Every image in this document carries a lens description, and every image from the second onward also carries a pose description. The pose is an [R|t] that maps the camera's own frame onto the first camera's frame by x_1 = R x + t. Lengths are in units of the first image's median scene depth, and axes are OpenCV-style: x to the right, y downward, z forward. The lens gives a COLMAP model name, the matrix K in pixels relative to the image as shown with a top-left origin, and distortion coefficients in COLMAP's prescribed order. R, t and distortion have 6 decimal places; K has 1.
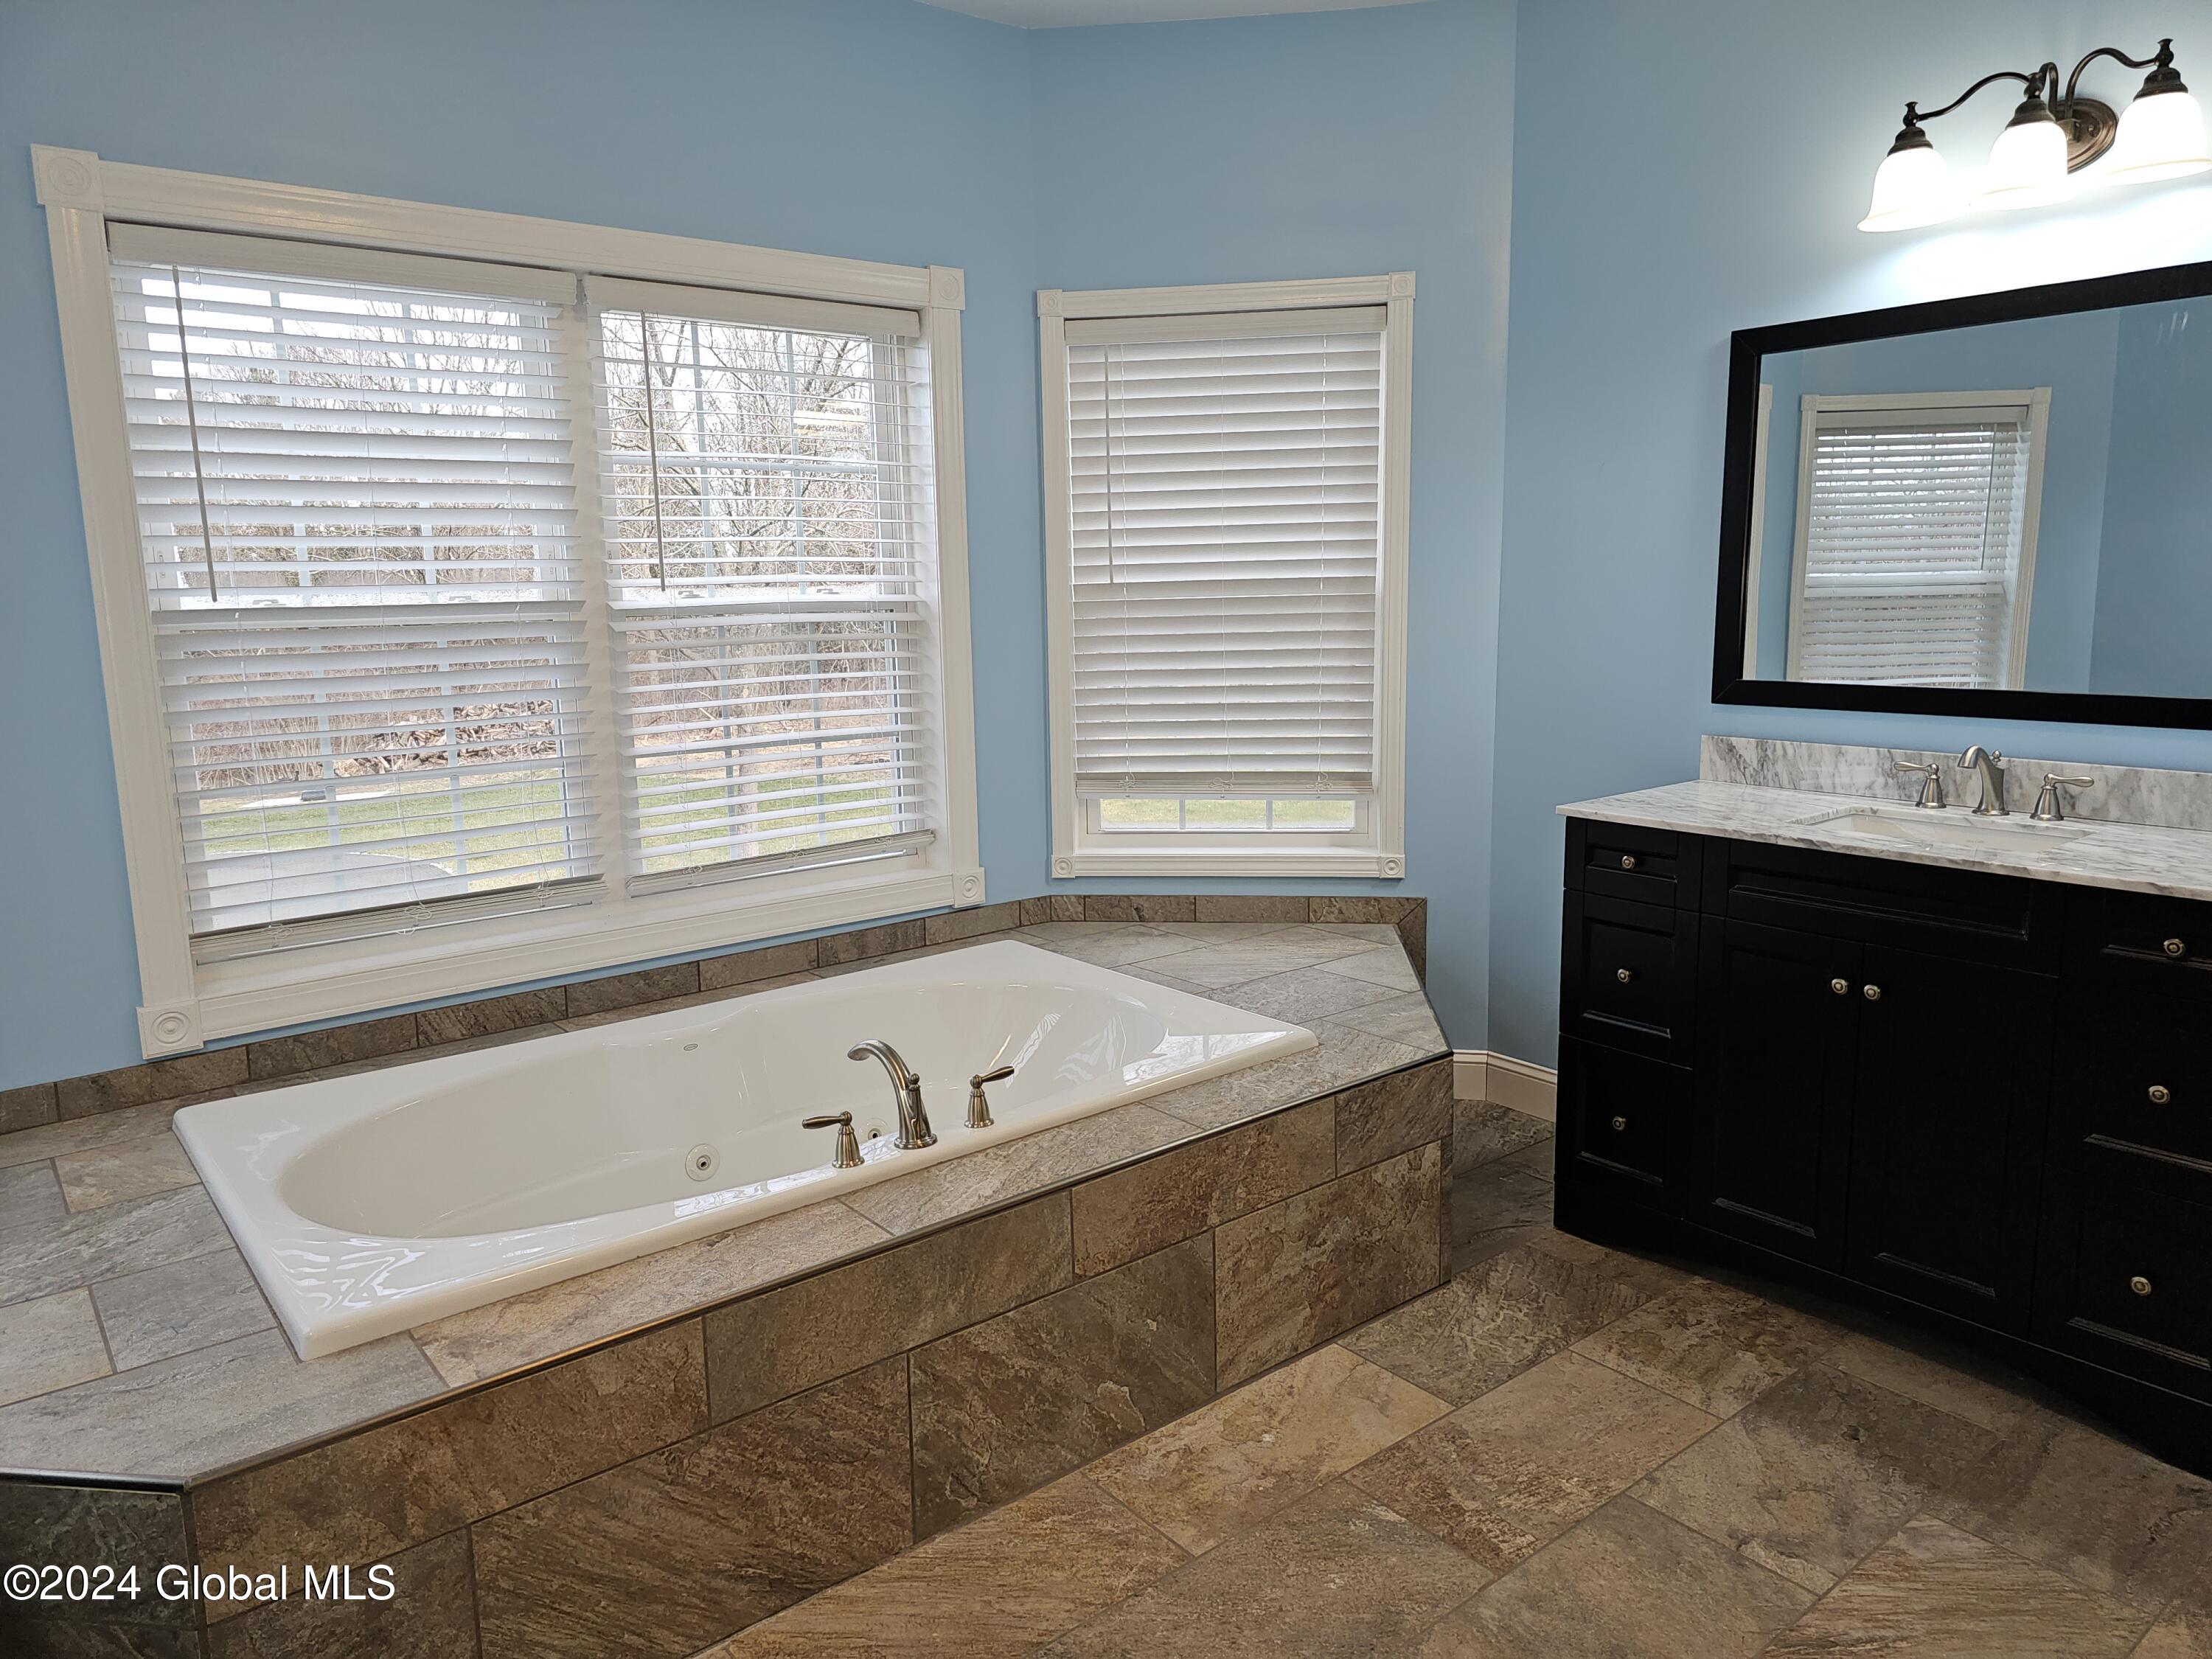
lens RADIAL K [[1486.7, 0, 1109.1], [0, 1486.7, 823.3], [0, 0, 1]] dist [0.055070, -0.002960]
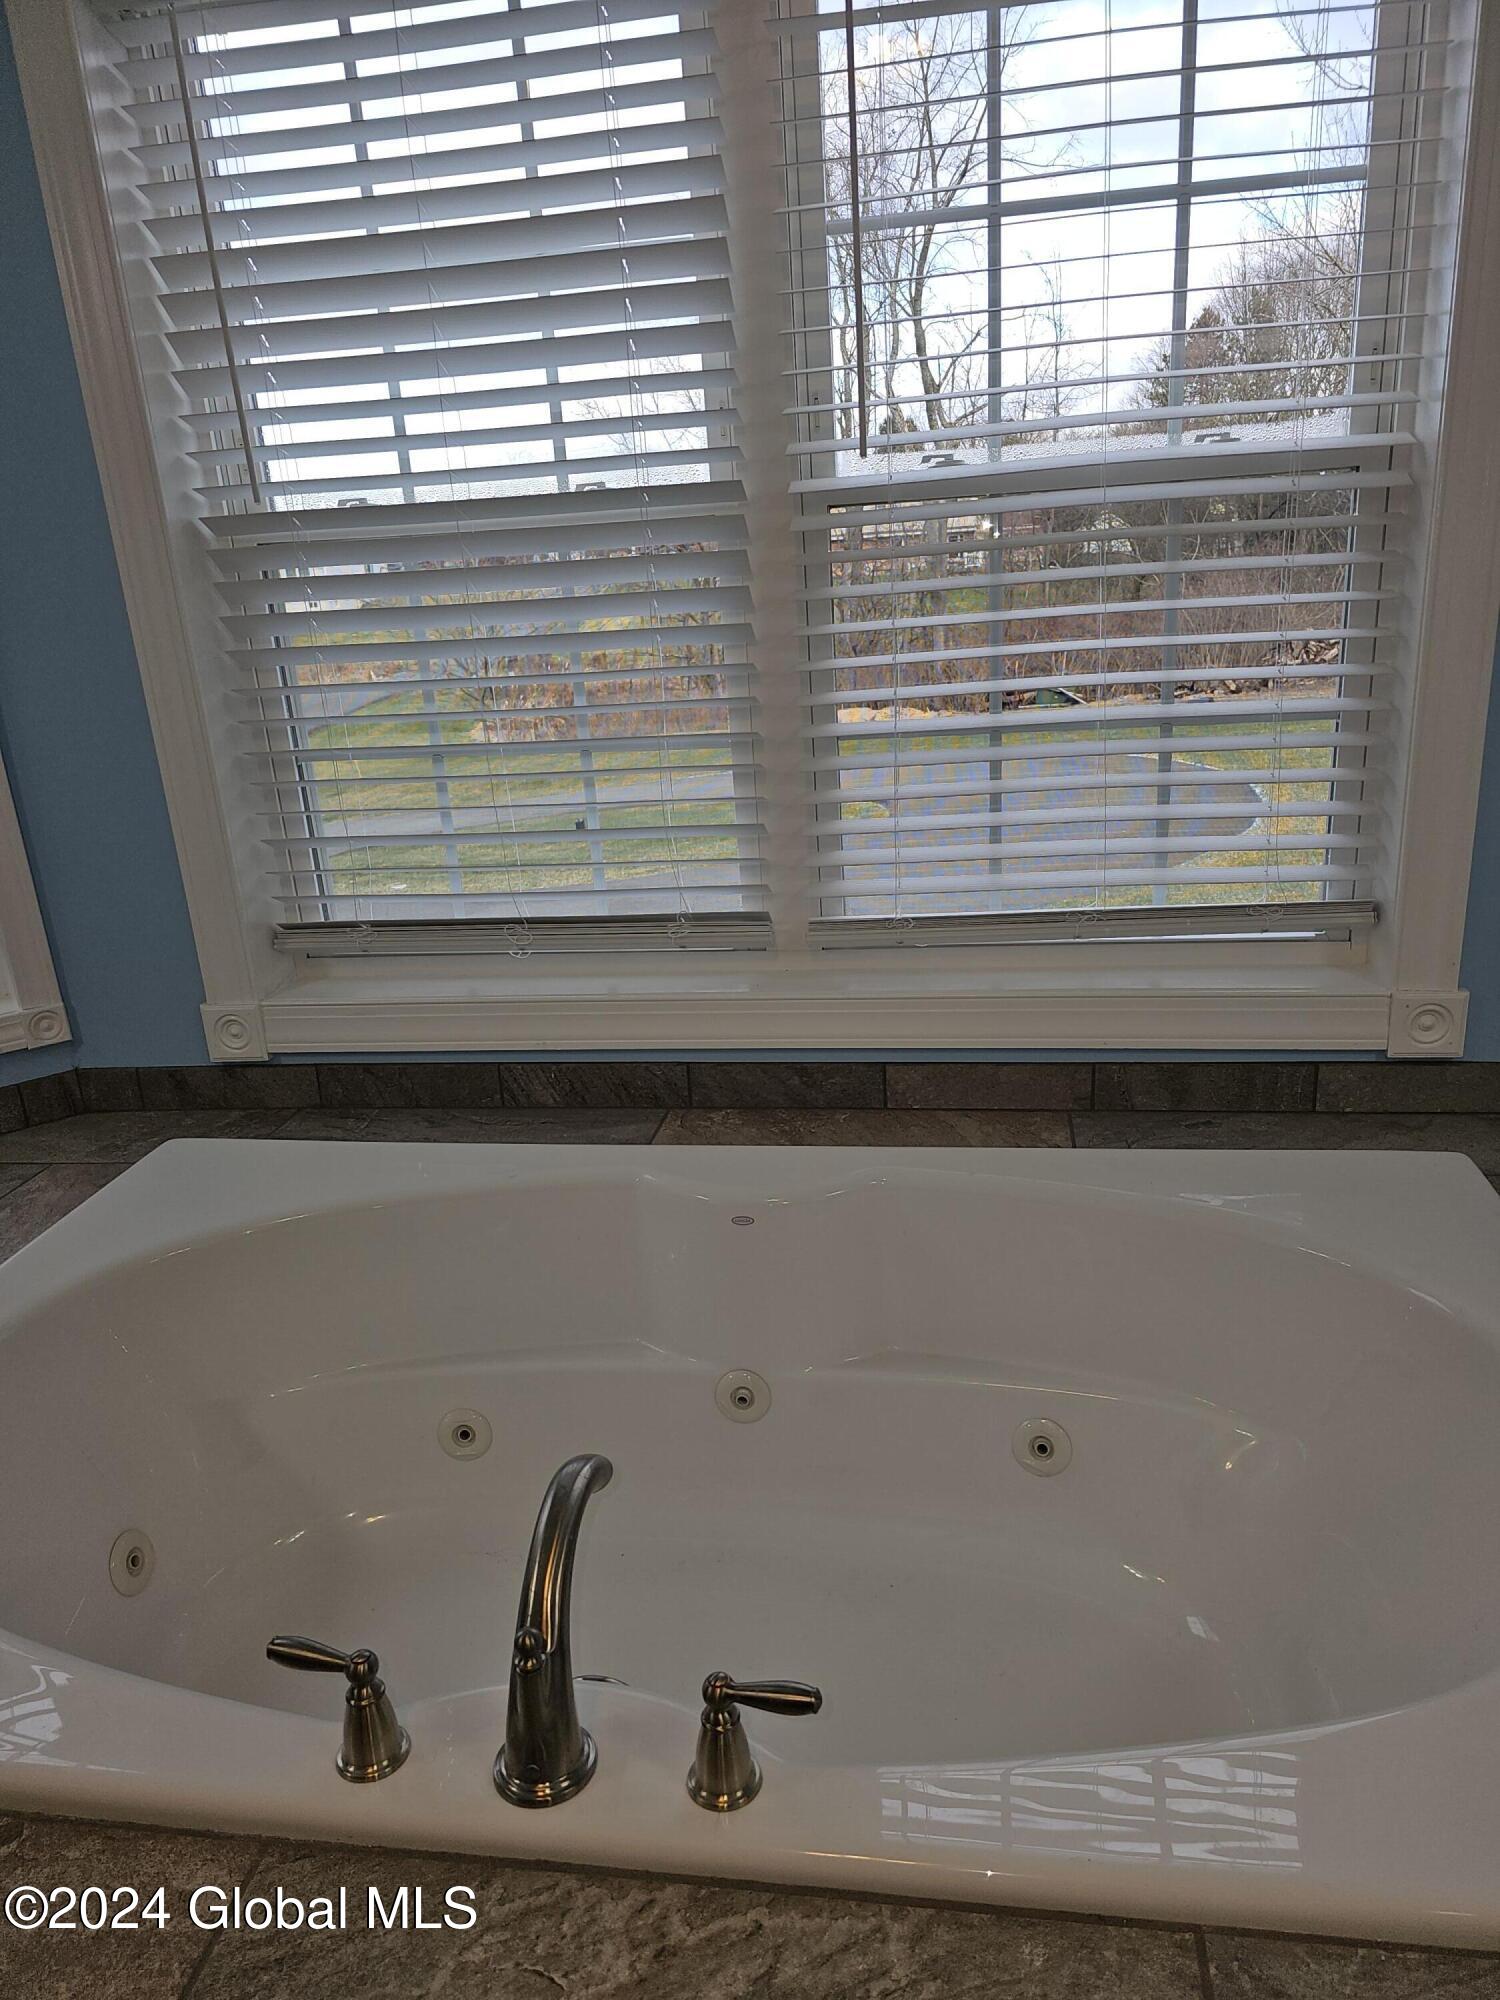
lens RADIAL K [[1344.3, 0, 741.7], [0, 1344.3, 999.3], [0, 0, 1]] dist [0.055070, -0.002960]
pose [[0.671599, 0.209151, -0.710782, 0.102098], [-0.075980, 0.973714, 0.214729, -0.062026], [0.737009, -0.090207, 0.669837, 0.626893]]
